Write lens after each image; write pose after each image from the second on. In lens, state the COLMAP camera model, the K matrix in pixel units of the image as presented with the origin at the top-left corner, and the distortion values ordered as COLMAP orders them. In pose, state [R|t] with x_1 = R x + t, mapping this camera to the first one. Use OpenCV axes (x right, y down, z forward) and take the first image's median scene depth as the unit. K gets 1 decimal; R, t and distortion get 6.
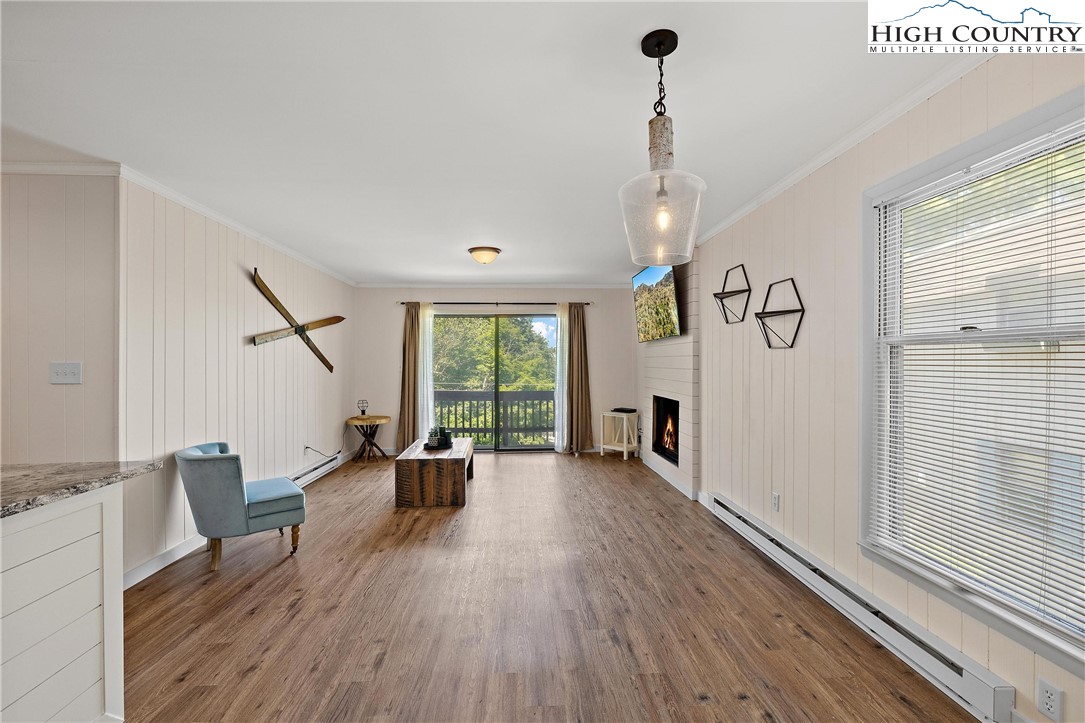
lens RADIAL K [[476.3, 0, 542.5], [0, 476.3, 361.5], [0, 0, 1]] dist [-0.001515, 0.000431]
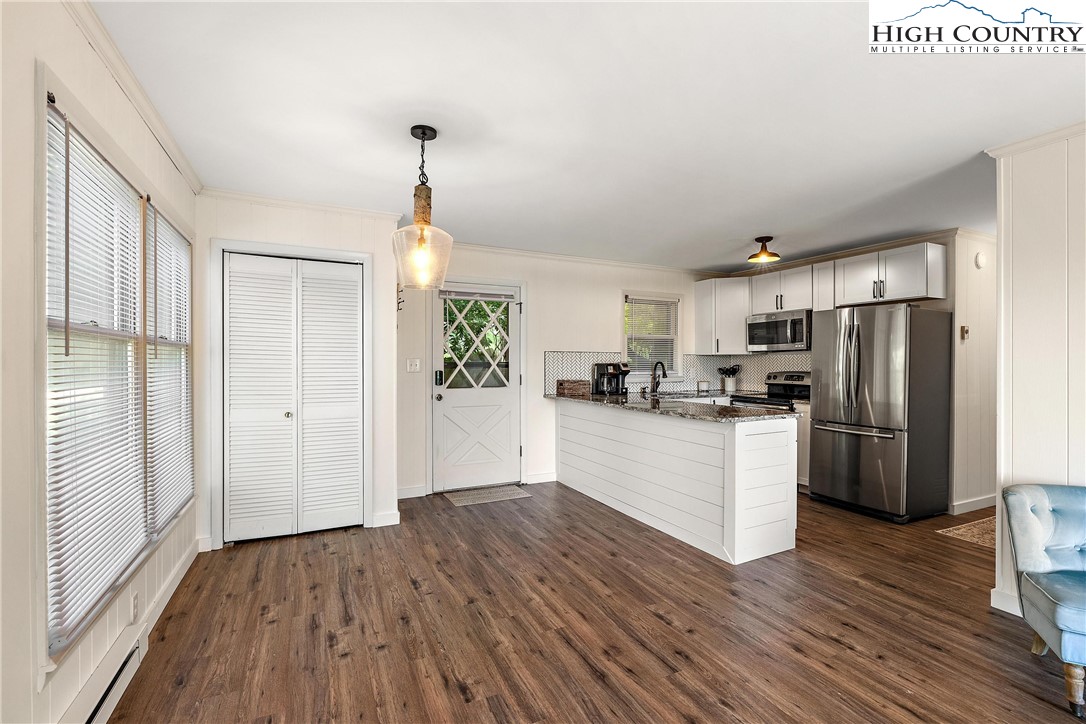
lens RADIAL K [[476.8, 0, 543.0], [0, 476.8, 362.0], [0, 0, 1]] dist [-0.001515, 0.000431]
pose [[-0.922685, -0.001649, -0.385551, 0.171724], [-0.000393, 0.999994, -0.003334, 0.005197], [0.385554, -0.002925, -0.922680, 0.903068]]
